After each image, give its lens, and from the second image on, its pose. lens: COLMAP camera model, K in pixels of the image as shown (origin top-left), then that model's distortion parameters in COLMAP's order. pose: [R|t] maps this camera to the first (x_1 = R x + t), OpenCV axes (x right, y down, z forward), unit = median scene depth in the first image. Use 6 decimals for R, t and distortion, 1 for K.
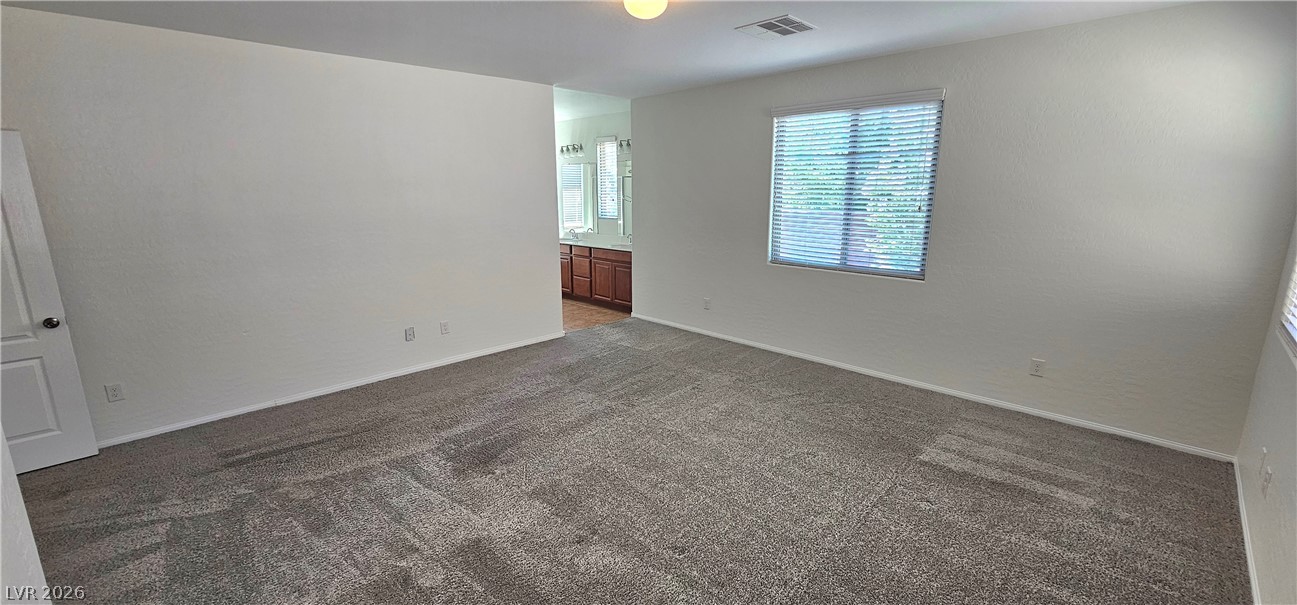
lens RADIAL K [[530.9, 0, 648.5], [0, 530.9, 302.5], [0, 0, 1]] dist [-0.001370, -0.000398]
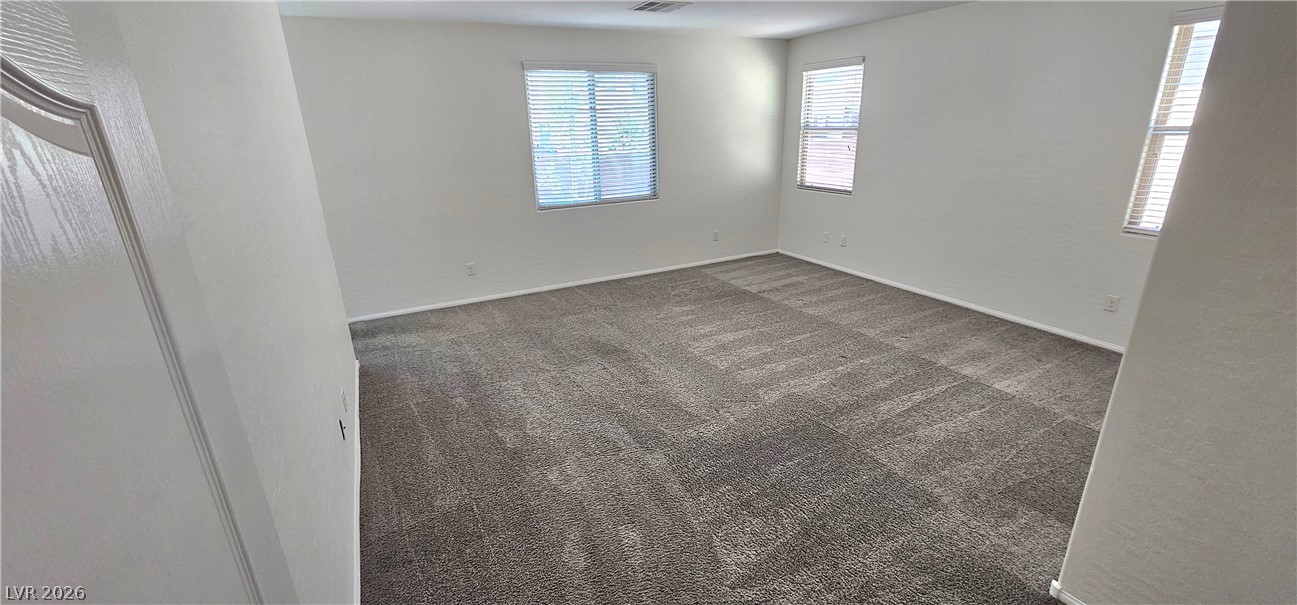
lens RADIAL K [[530.9, 0, 648.5], [0, 530.9, 302.5], [0, 0, 1]] dist [-0.001370, -0.000398]
pose [[0.303983, -0.313628, 0.899573, -0.830396], [0.226383, 0.940991, 0.251569, -0.135793], [-0.925389, 0.127176, 0.357045, 0.494338]]
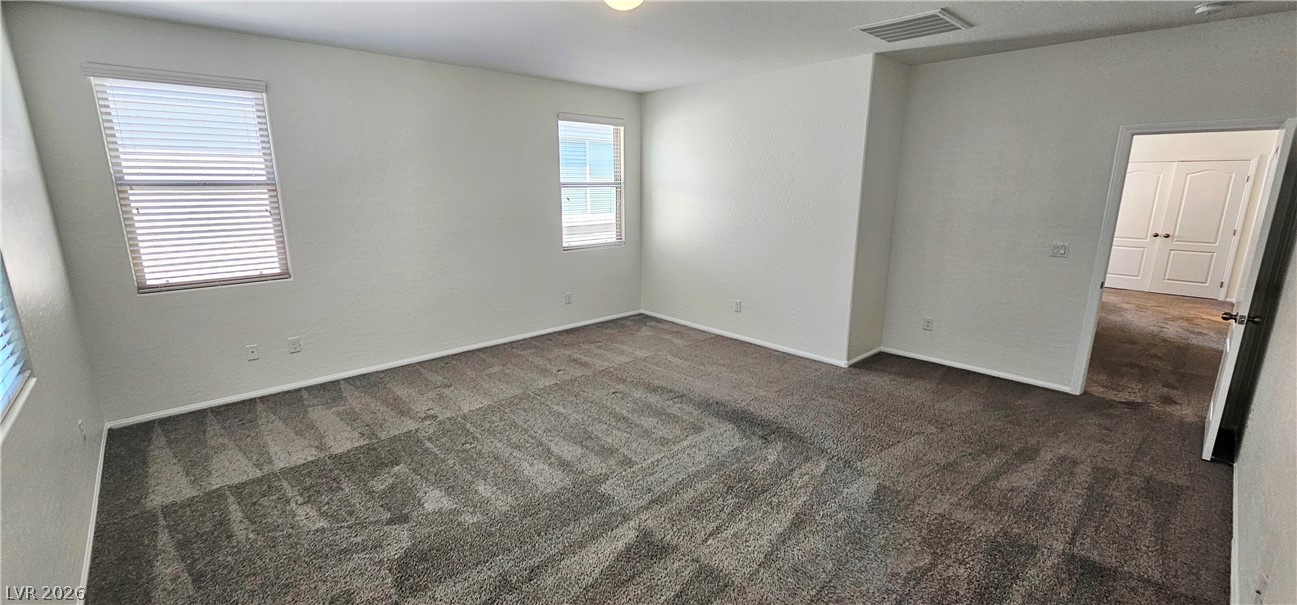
lens RADIAL K [[530.9, 0, 648.5], [0, 530.9, 302.5], [0, 0, 1]] dist [-0.001370, -0.000398]
pose [[-0.999069, -0.009144, 0.042166, -0.065370], [0.009580, 0.905876, 0.423435, -0.282069], [-0.042069, 0.423444, -0.904945, 1.276357]]
